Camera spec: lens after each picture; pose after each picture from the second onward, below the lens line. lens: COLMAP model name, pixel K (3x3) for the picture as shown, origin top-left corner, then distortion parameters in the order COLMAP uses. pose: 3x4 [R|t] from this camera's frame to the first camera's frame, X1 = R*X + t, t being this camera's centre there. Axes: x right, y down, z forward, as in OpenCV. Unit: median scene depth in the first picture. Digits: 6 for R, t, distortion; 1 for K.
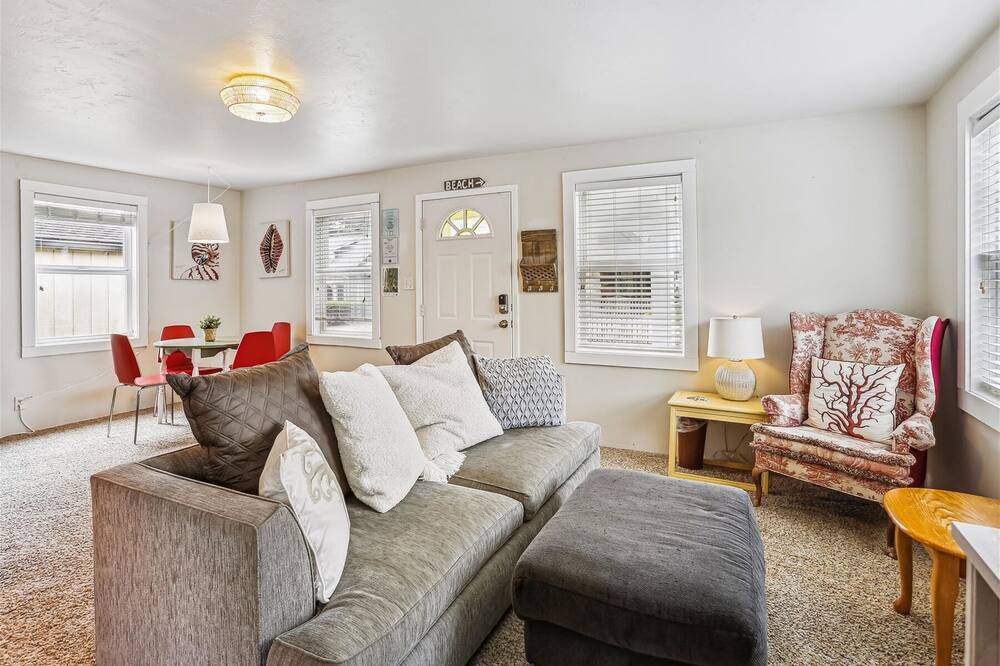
lens RADIAL K [[509.2, 0, 497.5], [0, 509.2, 288.3], [0, 0, 1]] dist [-0.079229, 0.036684]
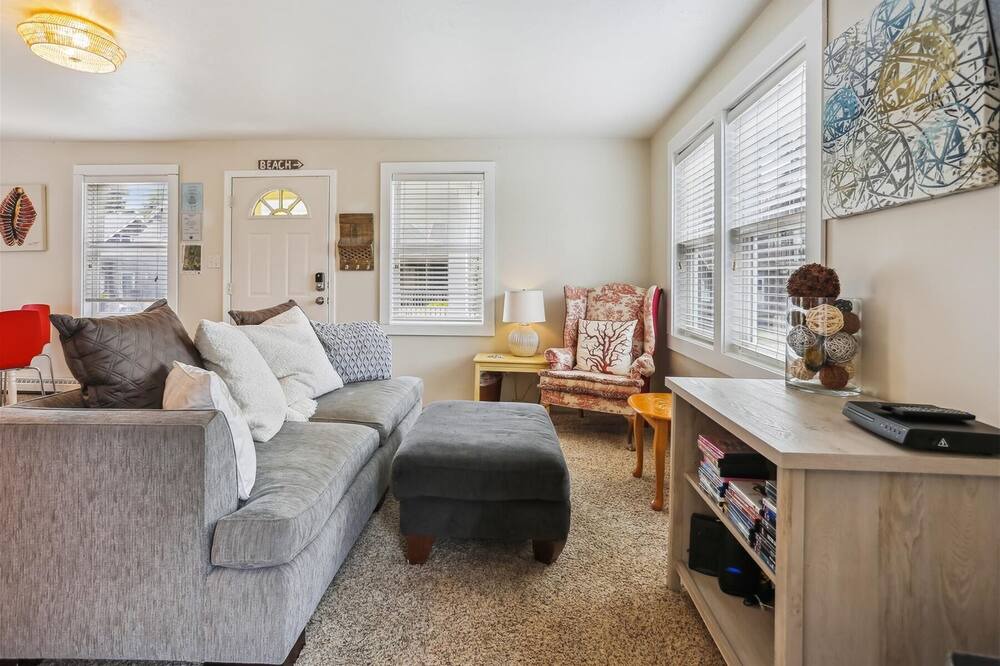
lens RADIAL K [[514.2, 0, 483.9], [0, 514.2, 280.3], [0, 0, 1]] dist [-0.056573, 0.055432]
pose [[0.916622, 0.016169, 0.399427, -0.152565], [-0.011131, 0.999827, -0.014929, 0.060647], [-0.399599, 0.009238, 0.916643, -0.162545]]
